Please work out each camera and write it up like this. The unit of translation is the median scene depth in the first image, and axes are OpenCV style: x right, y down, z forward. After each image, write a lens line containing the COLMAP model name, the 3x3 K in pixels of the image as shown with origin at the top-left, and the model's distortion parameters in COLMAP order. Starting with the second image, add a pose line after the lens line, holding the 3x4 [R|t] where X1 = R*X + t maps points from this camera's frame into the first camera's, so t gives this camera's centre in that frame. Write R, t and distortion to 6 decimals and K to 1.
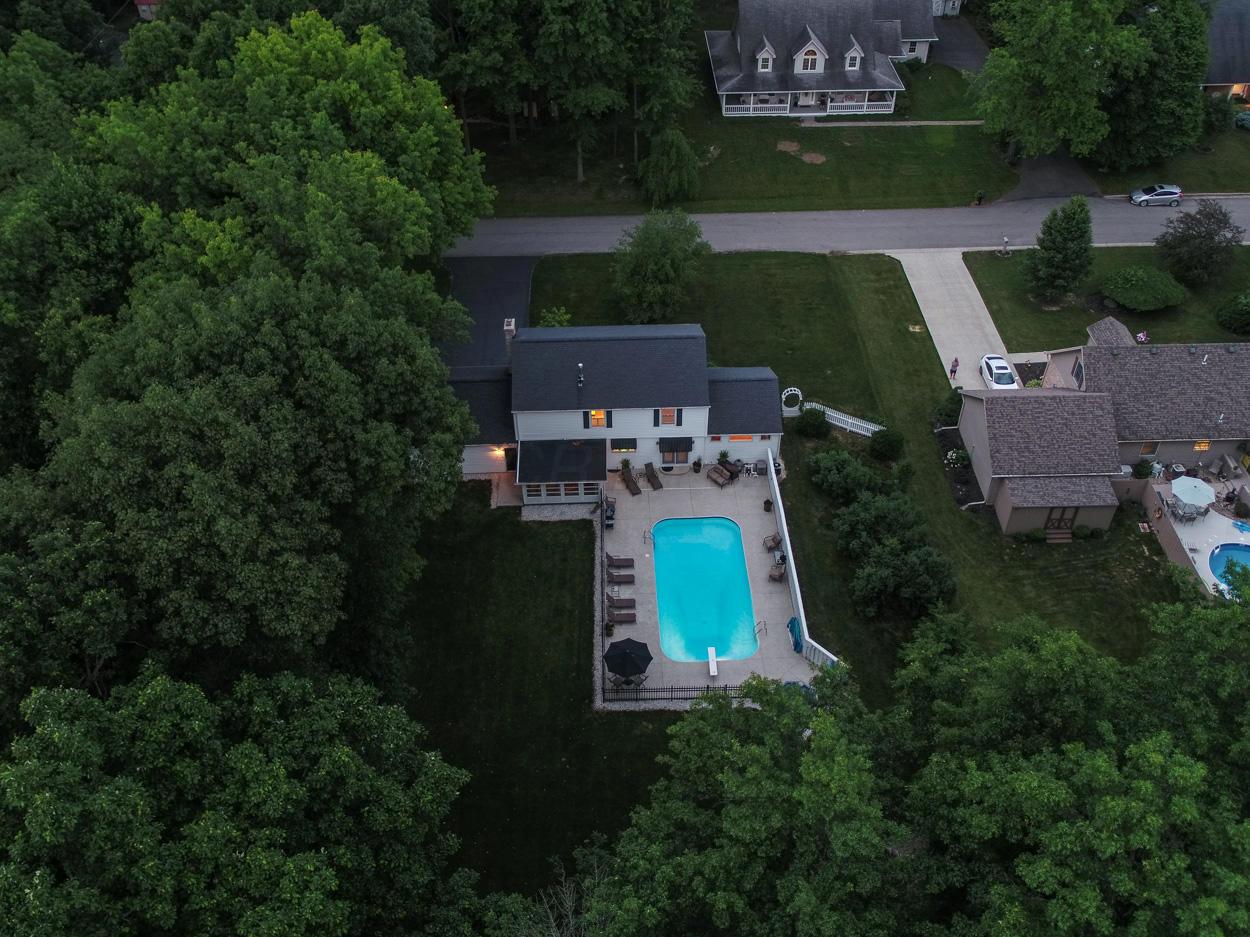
lens RADIAL K [[1089.6, 0, 626.4], [0, 1089.6, 453.3], [0, 0, 1]] dist [-0.013373, 0.016911]
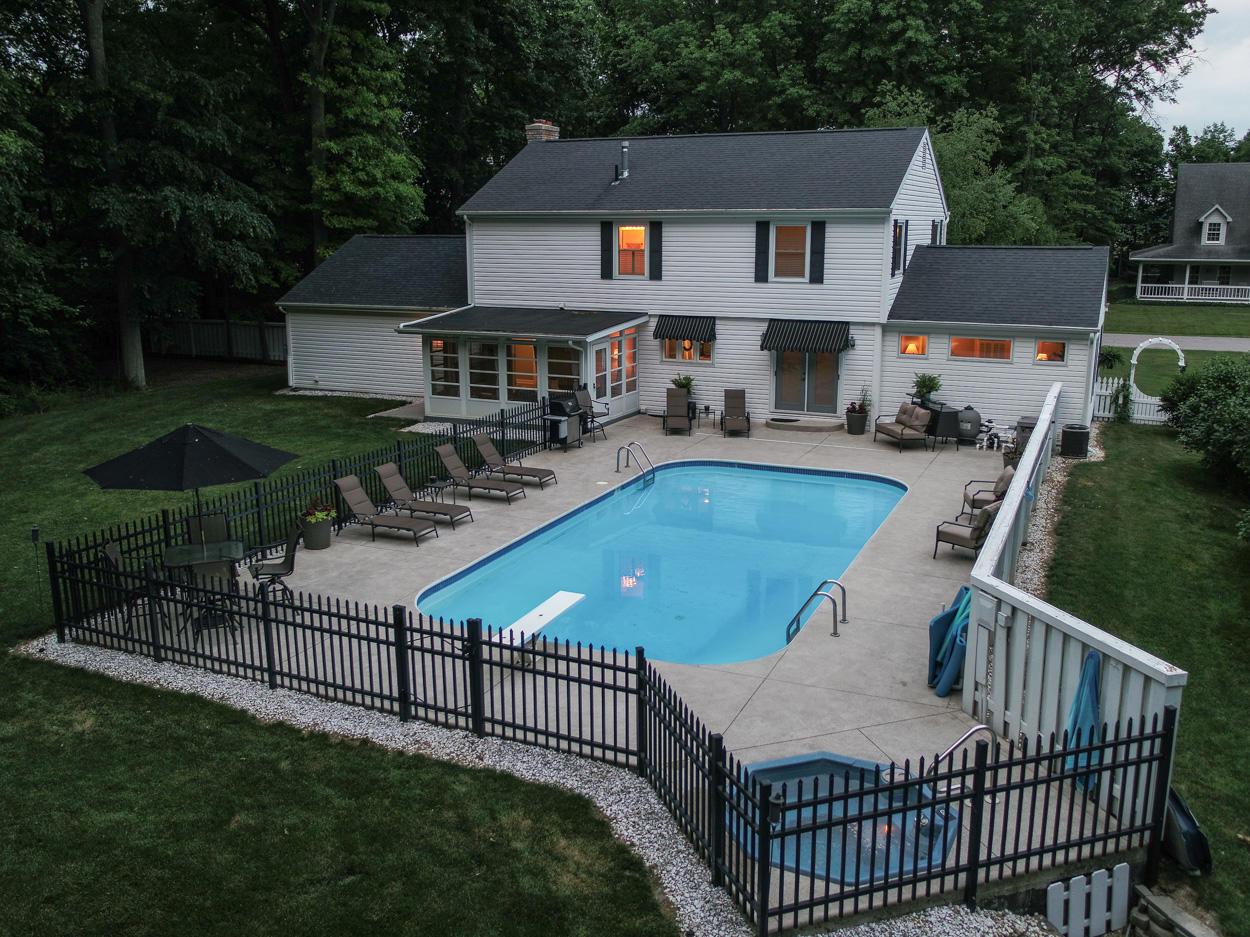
lens RADIAL K [[1076.9, 0, 625.7], [0, 1076.9, 463.4], [0, 0, 1]] dist [-0.018211, 0.017112]
pose [[0.897028, 0.105737, -0.429139, 0.156713], [-0.299001, 0.860228, -0.413046, 0.208100], [0.325482, 0.498827, 0.803264, 0.672174]]
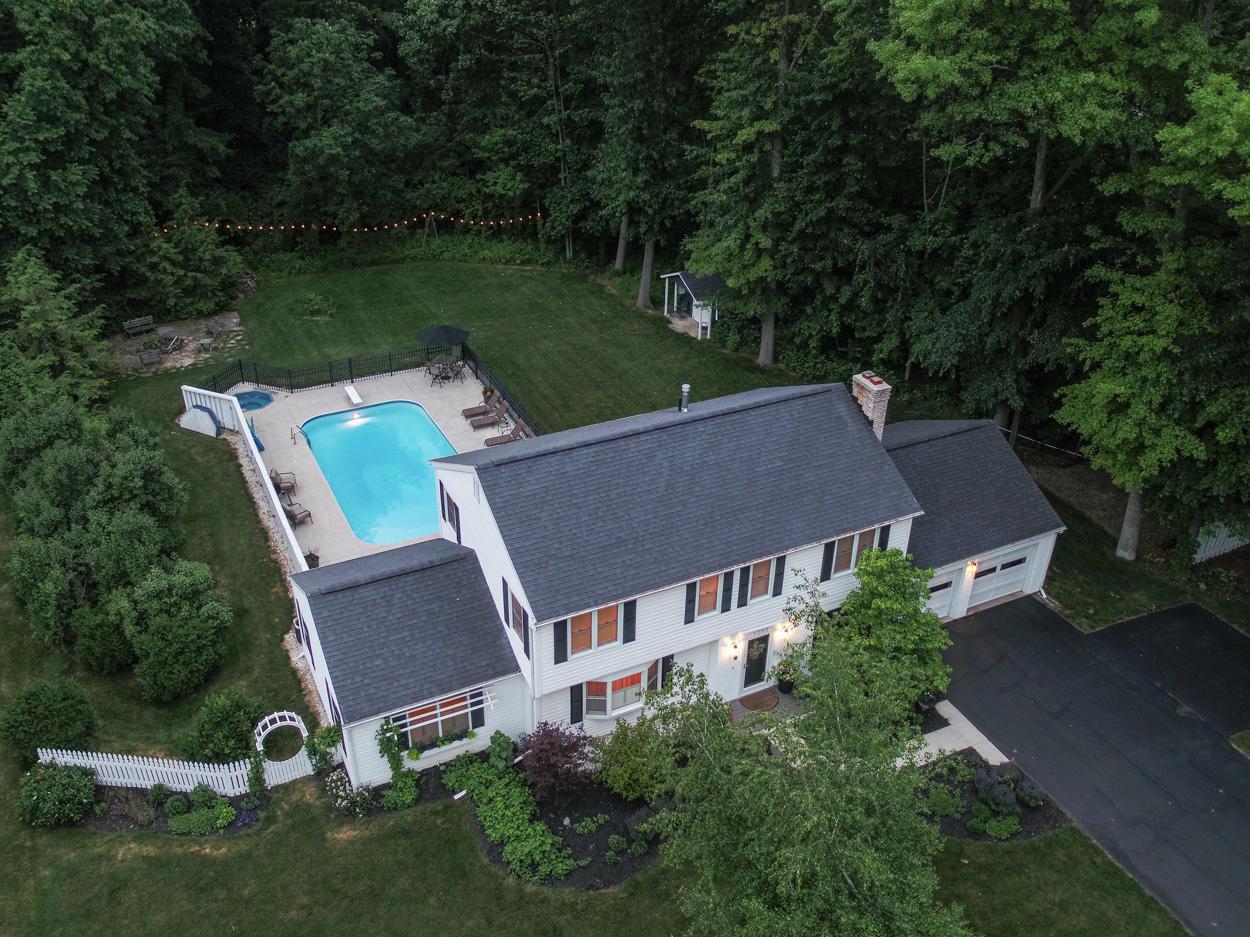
lens RADIAL K [[1078.4, 0, 626.4], [0, 1078.4, 463.7], [0, 0, 1]] dist [-0.015598, 0.012518]
pose [[-0.907255, 0.207867, -0.365622, 0.167712], [-0.286909, 0.329757, 0.899413, -0.492843], [0.307525, 0.920897, -0.239535, 1.089130]]
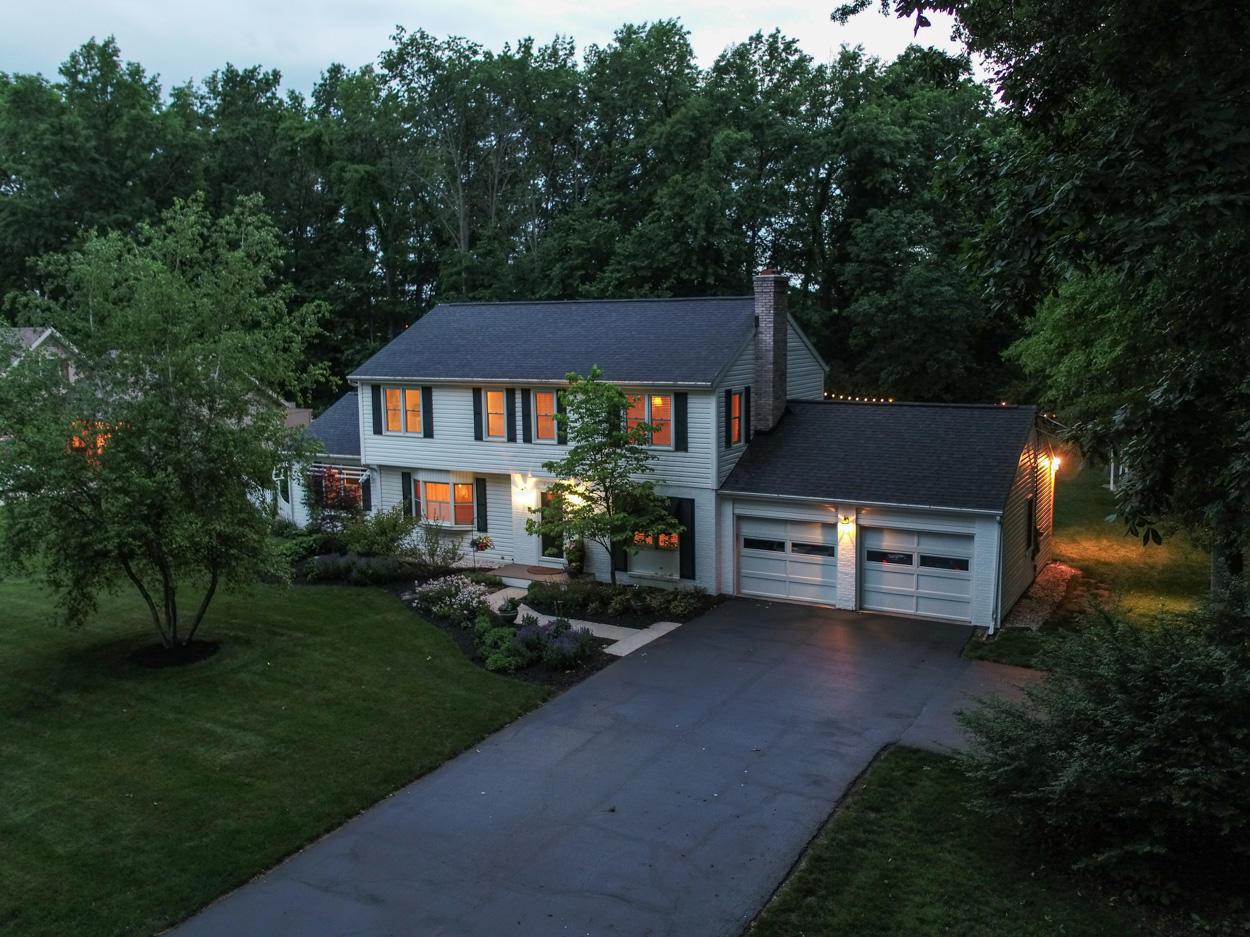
lens RADIAL K [[1079.9, 0, 625.8], [0, 1079.9, 464.3], [0, 0, 1]] dist [-0.012479, 0.002354]
pose [[-0.856354, -0.046934, 0.514252, -0.275458], [0.359927, 0.659845, 0.659589, -0.364113], [-0.370284, 0.749935, -0.548168, 1.280983]]
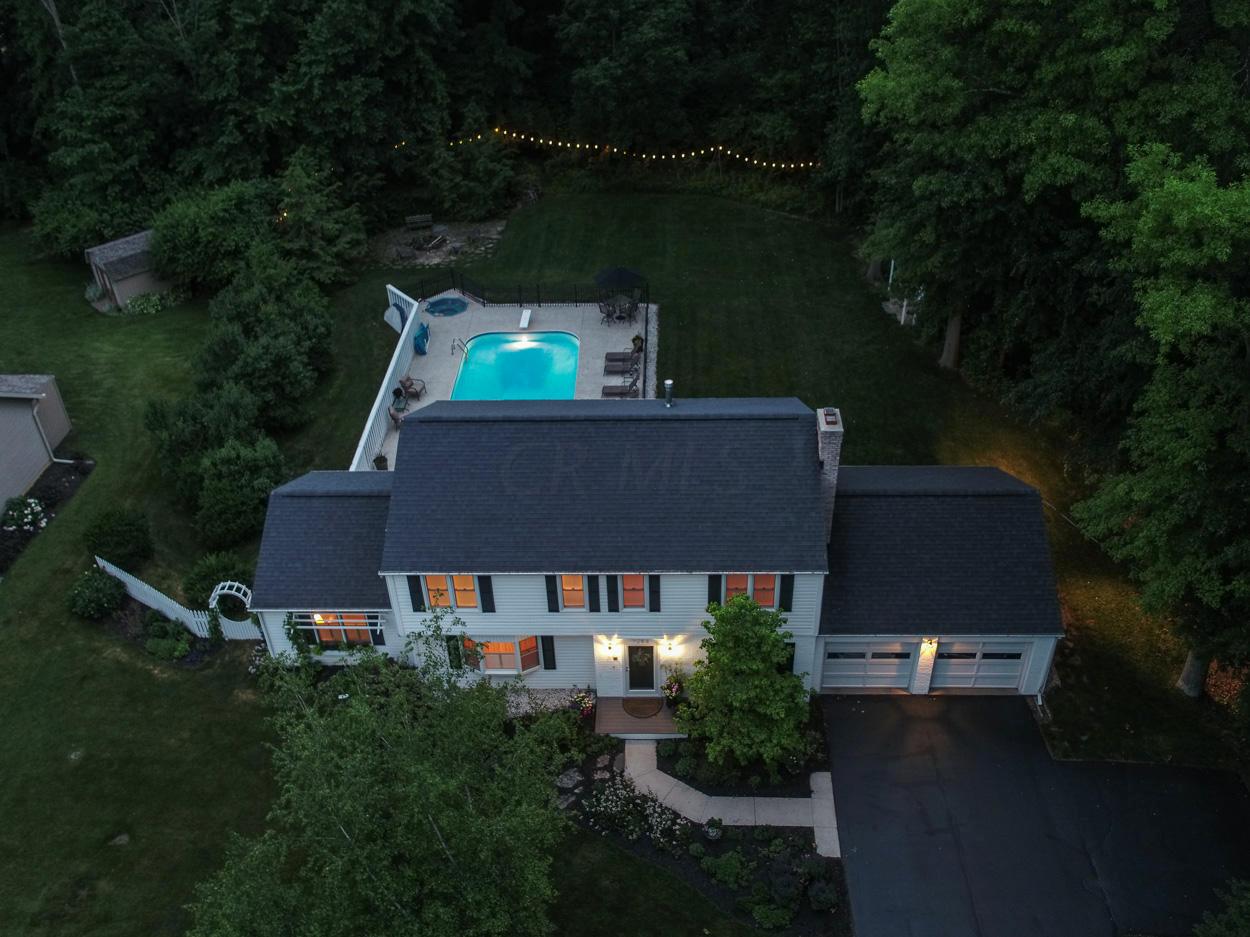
lens RADIAL K [[1076.9, 0, 625.7], [0, 1076.9, 463.4], [0, 0, 1]] dist [-0.018211, 0.017112]
pose [[-0.997593, -0.001650, 0.069328, -0.054518], [0.067245, 0.221320, 0.972880, -0.533525], [-0.016949, 0.975200, -0.220676, 1.089967]]
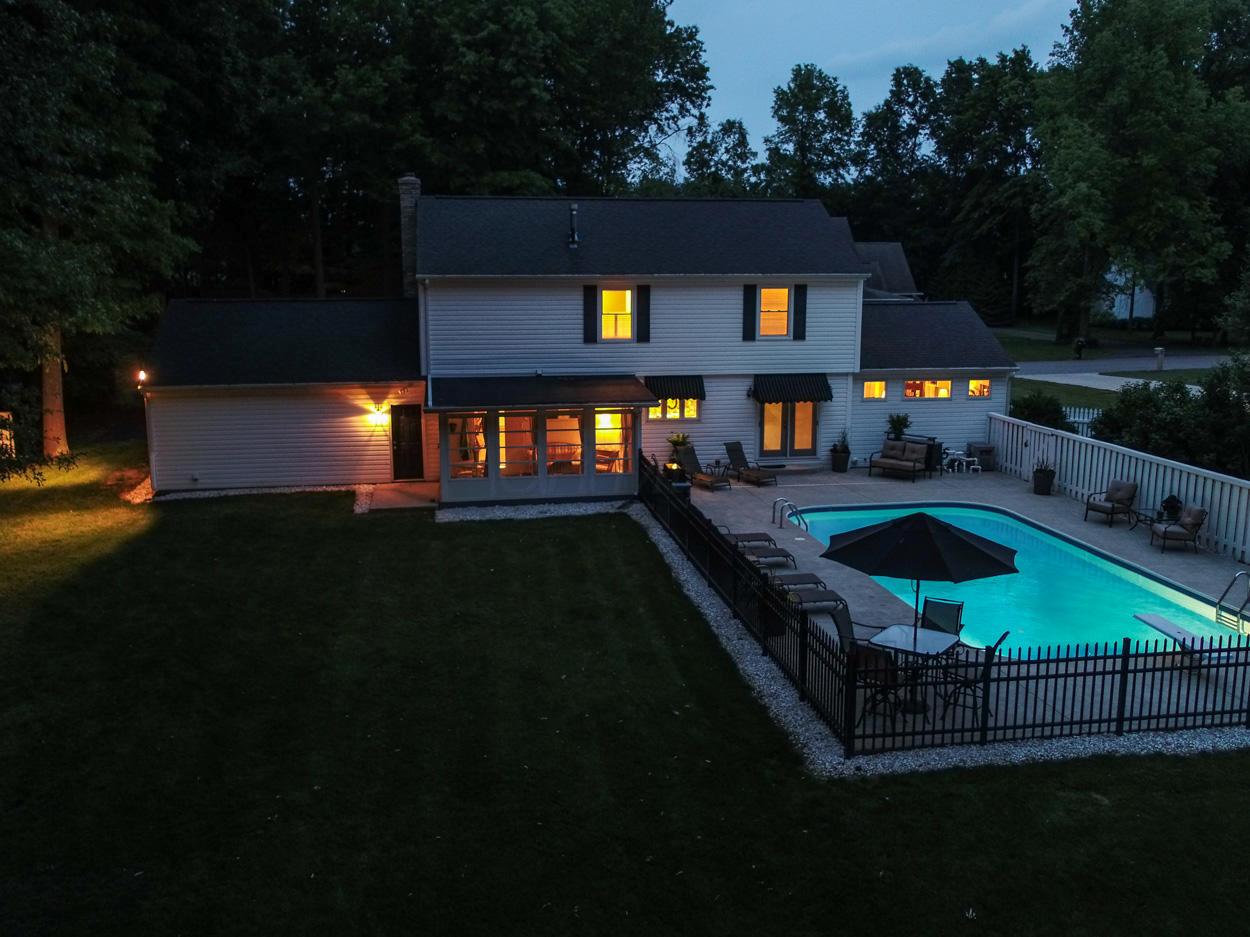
lens RADIAL K [[1140.3, 0, 627.5], [0, 1140.3, 465.0], [0, 0, 1]] dist [-0.013446, 0.001815]
pose [[0.990541, -0.013934, 0.136505, -0.080980], [0.082793, 0.854020, -0.513610, 0.240726], [-0.109422, 0.520054, 0.847096, 0.623607]]
